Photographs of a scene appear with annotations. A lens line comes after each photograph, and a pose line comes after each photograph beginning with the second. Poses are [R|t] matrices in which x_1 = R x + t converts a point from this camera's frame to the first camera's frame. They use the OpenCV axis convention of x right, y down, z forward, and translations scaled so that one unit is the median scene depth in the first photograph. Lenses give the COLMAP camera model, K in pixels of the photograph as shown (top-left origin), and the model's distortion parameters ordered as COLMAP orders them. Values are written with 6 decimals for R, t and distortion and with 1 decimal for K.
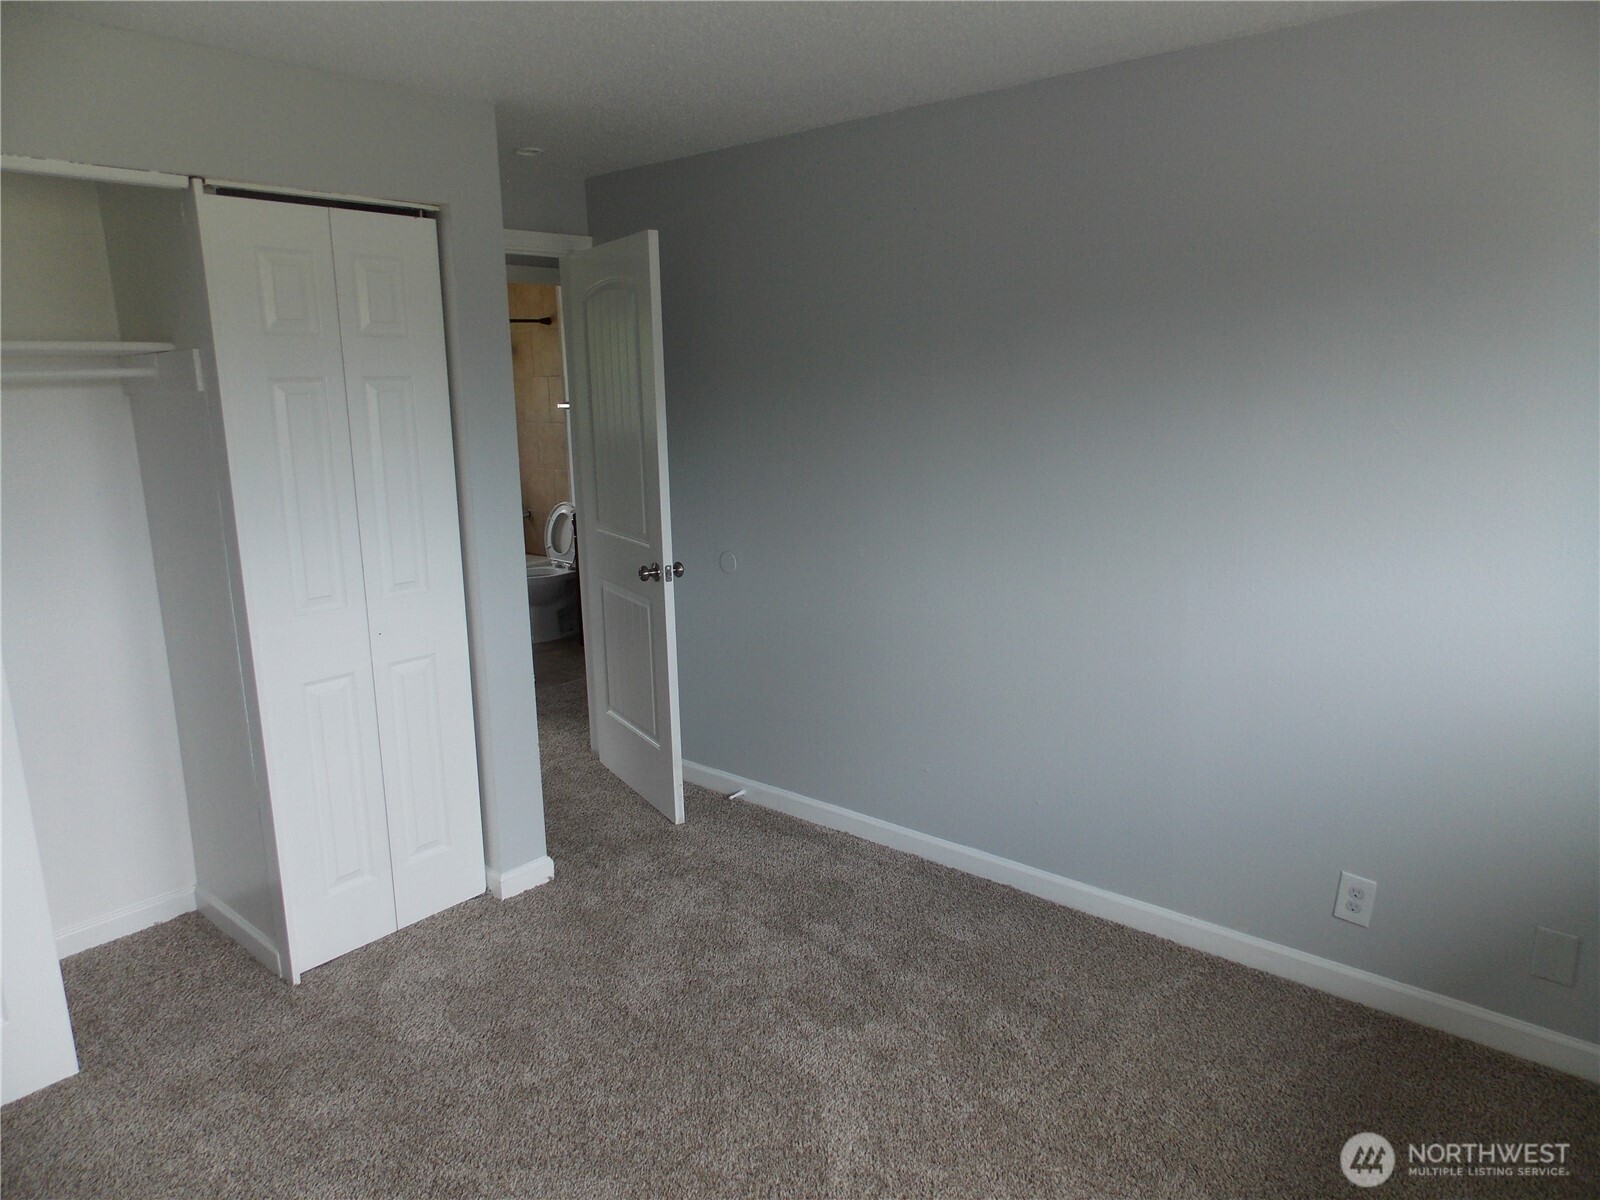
lens RADIAL K [[1066.0, 0, 797.6], [0, 1066.0, 592.4], [0, 0, 1]] dist [0.004859, -0.001170]
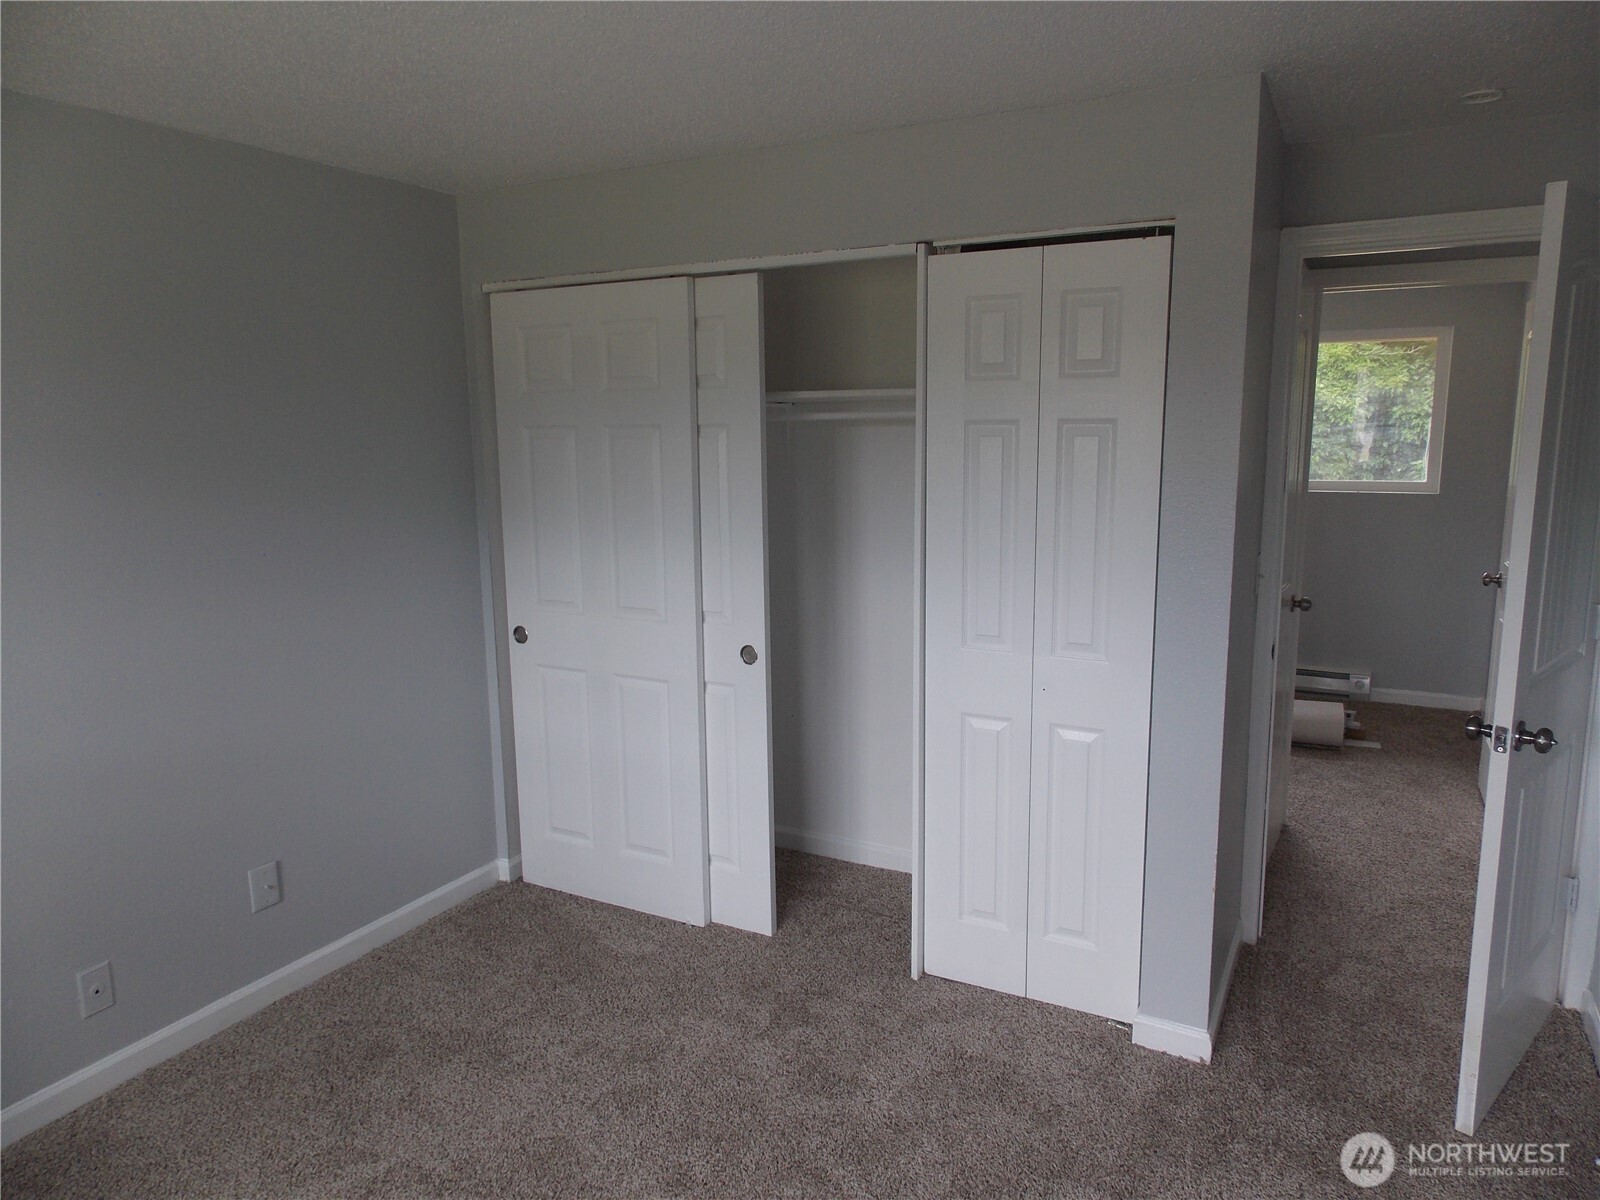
lens RADIAL K [[1066.0, 0, 797.6], [0, 1066.0, 592.4], [0, 0, 1]] dist [0.004859, -0.001170]
pose [[0.199961, 0.168004, -0.965293, 0.469519], [-0.196419, 0.972064, 0.128494, -0.123975], [0.959914, 0.163908, 0.227374, 0.567066]]
